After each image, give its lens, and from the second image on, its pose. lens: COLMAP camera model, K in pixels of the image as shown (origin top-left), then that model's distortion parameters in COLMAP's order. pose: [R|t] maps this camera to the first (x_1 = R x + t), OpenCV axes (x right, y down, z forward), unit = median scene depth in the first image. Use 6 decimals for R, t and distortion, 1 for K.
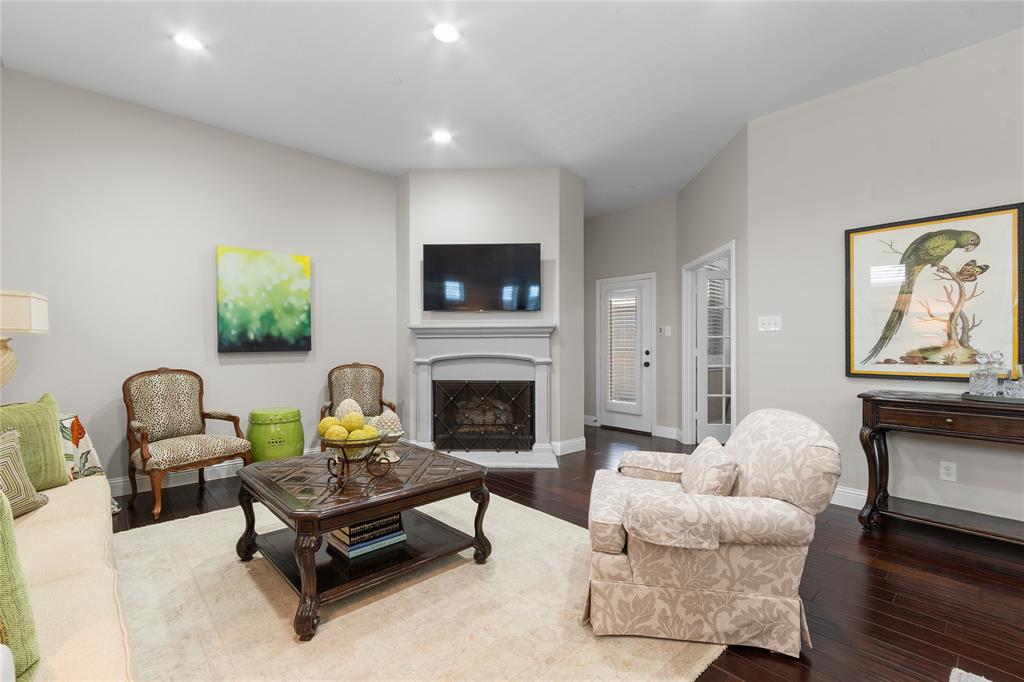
lens RADIAL K [[446.9, 0, 510.1], [0, 446.9, 344.6], [0, 0, 1]] dist [-0.001219, -0.000019]
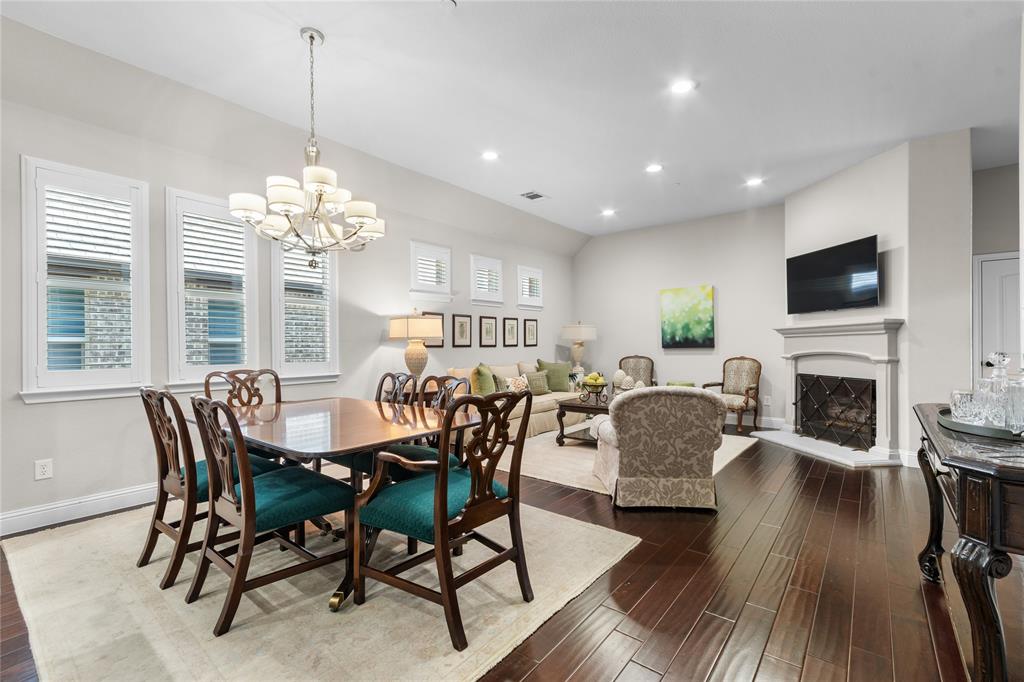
lens RADIAL K [[446.9, 0, 510.3], [0, 446.9, 345.8], [0, 0, 1]] dist [-0.001219, -0.000019]
pose [[0.147562, -0.001564, -0.989052, 0.958519], [0.008996, 0.999960, -0.000239, 0.002531], [0.989012, -0.008862, 0.147570, 0.098927]]
